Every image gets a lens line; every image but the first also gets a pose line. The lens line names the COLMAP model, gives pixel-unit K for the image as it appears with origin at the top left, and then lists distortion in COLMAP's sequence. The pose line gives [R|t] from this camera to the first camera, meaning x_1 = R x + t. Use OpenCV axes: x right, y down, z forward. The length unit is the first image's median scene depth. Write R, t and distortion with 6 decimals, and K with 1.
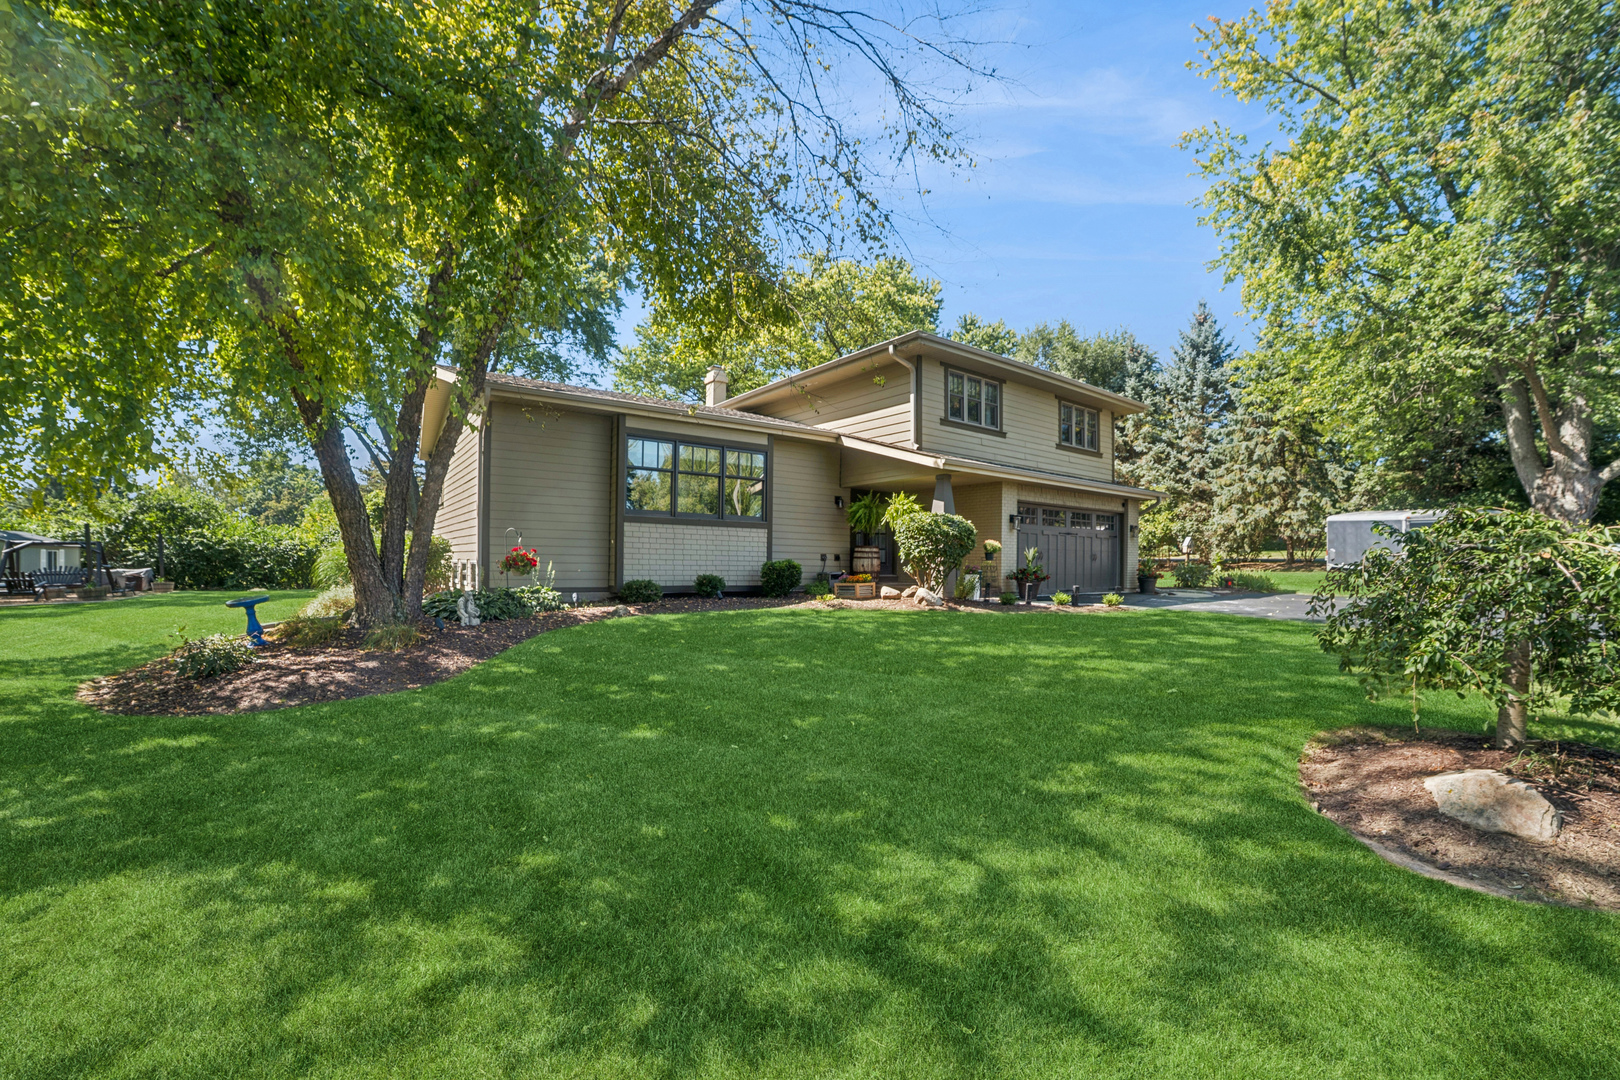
lens RADIAL K [[630.8, 0, 806.7], [0, 630.8, 550.3], [0, 0, 1]] dist [0.001355, 0.000003]
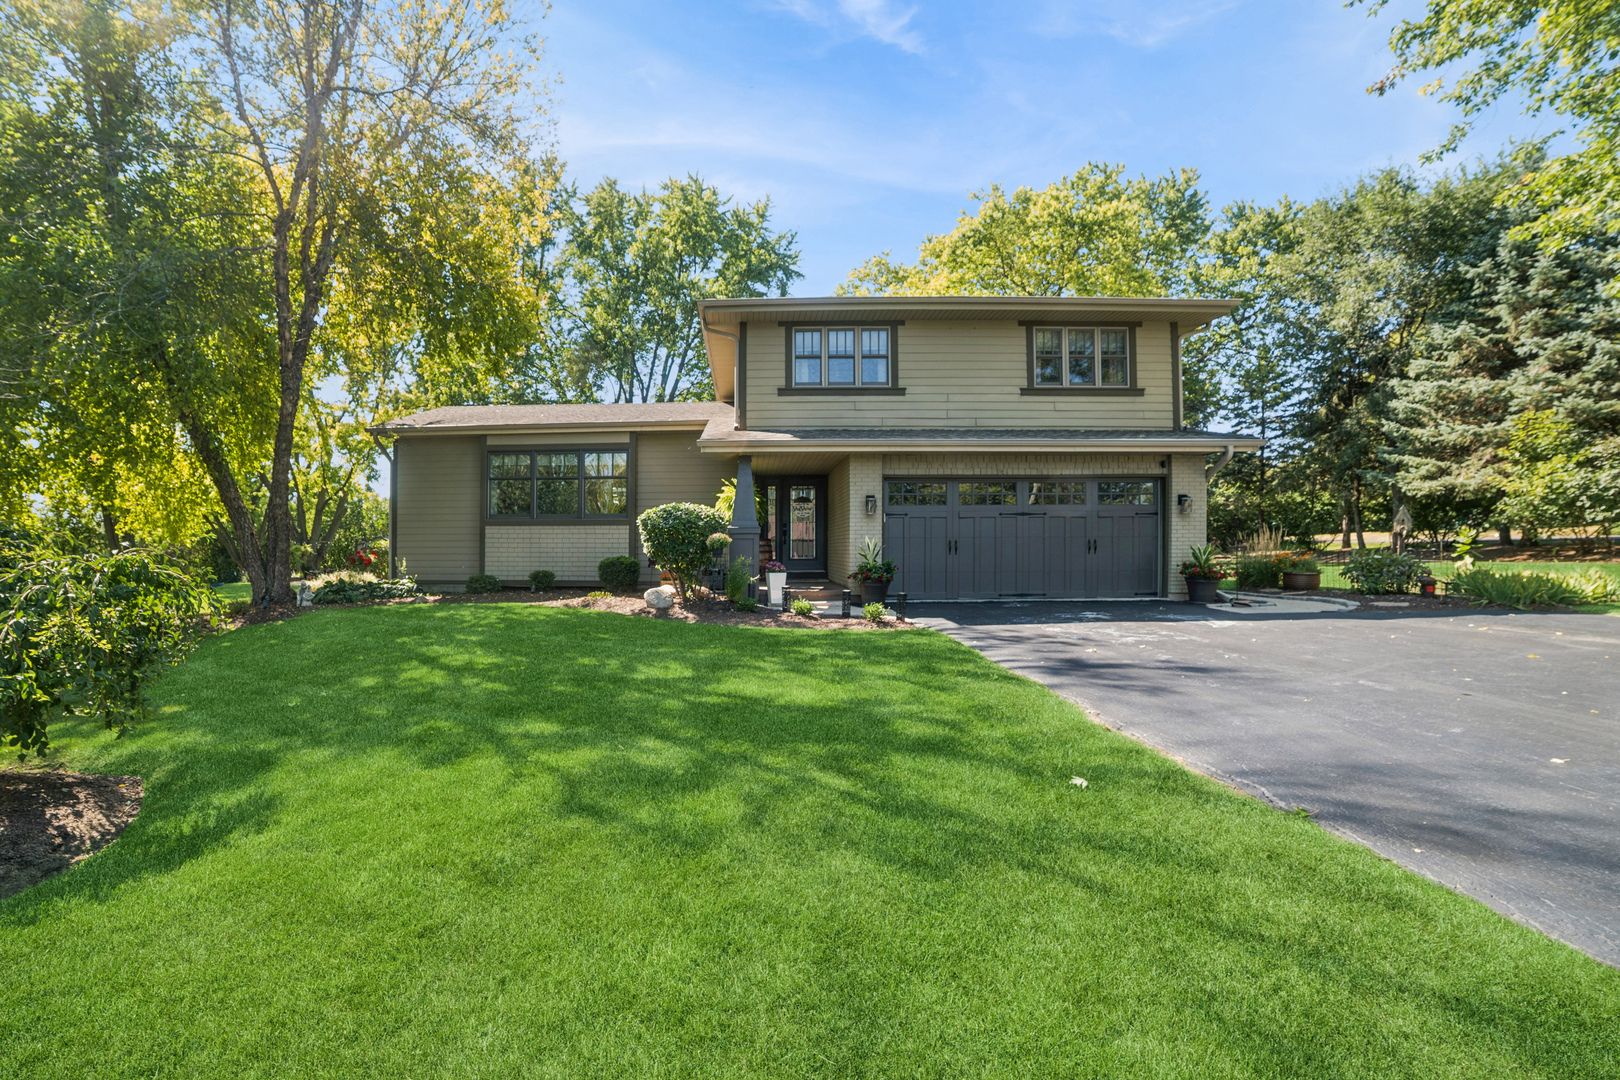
lens RADIAL K [[630.8, 0, 809.0], [0, 630.8, 545.2], [0, 0, 1]] dist [0.001355, 0.000003]
pose [[0.780285, -0.011684, -0.625315, 0.404928], [0.013281, 0.999910, -0.002110, 0.003315], [0.625283, -0.006658, 0.780370, 0.186781]]
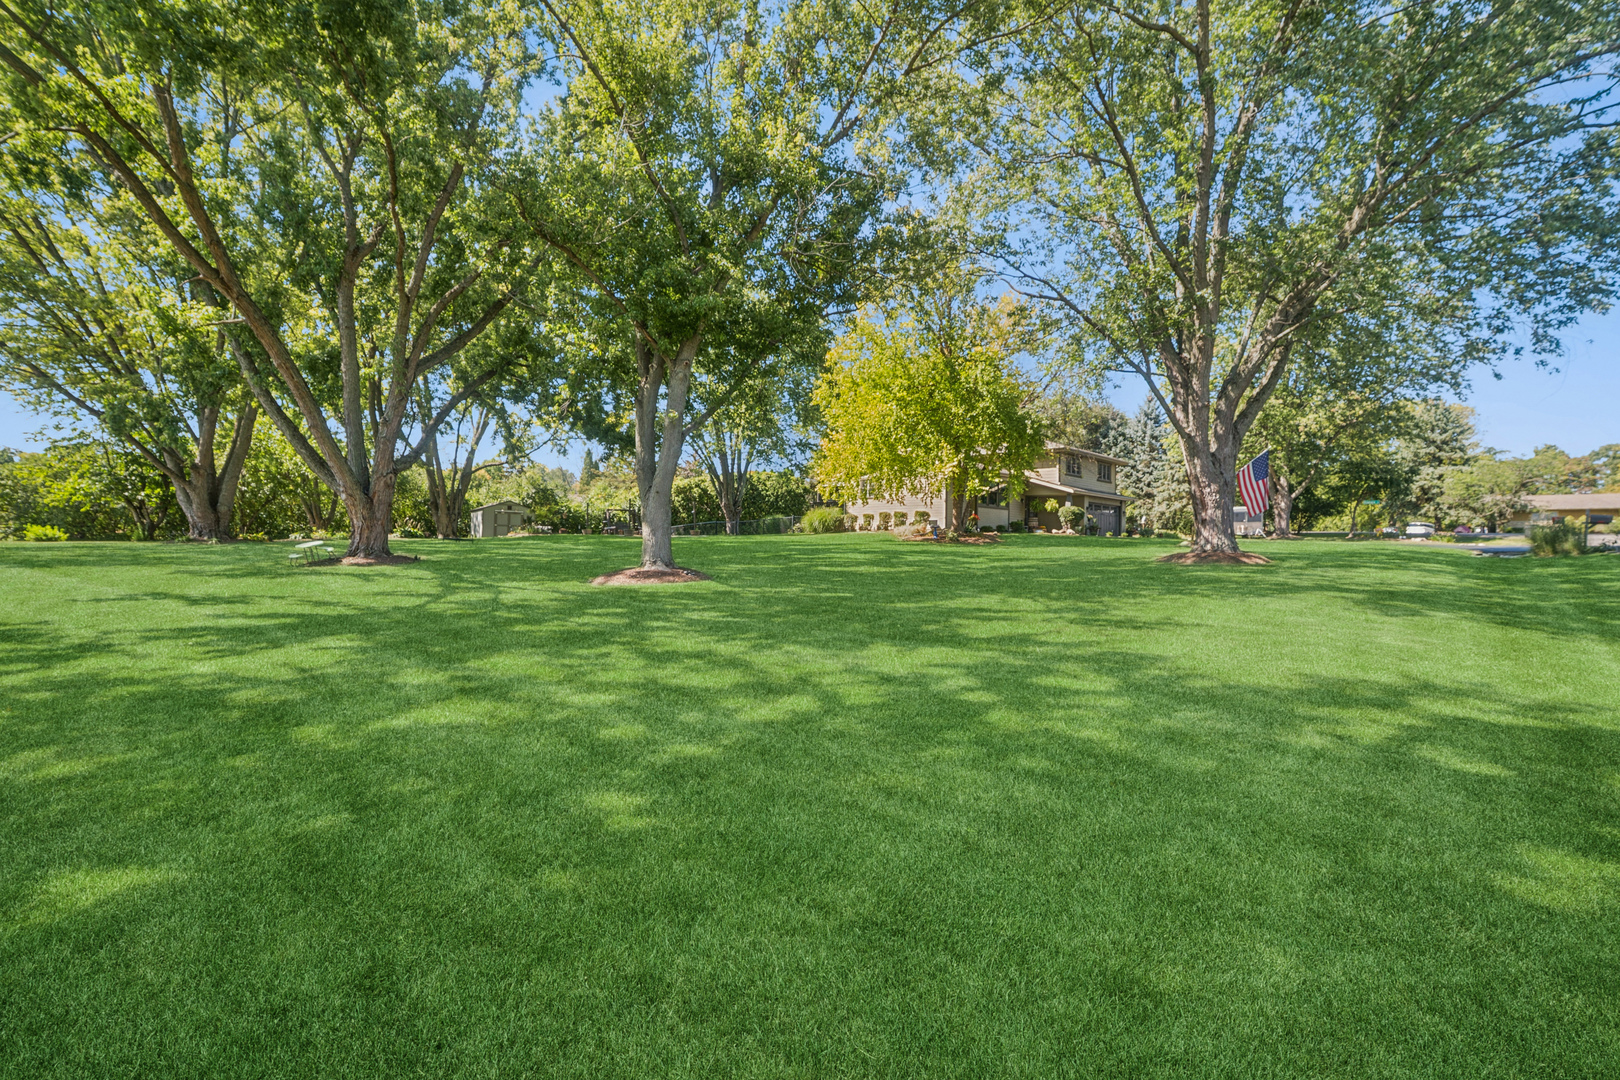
lens RADIAL K [[630.8, 0, 805.6], [0, 630.8, 533.9], [0, 0, 1]] dist [0.001355, 0.000003]
pose [[0.997318, 0.013084, 0.072009, -0.601351], [-0.013452, 0.999899, 0.004622, 0.036304], [-0.071941, -0.005578, 0.997393, -0.914346]]
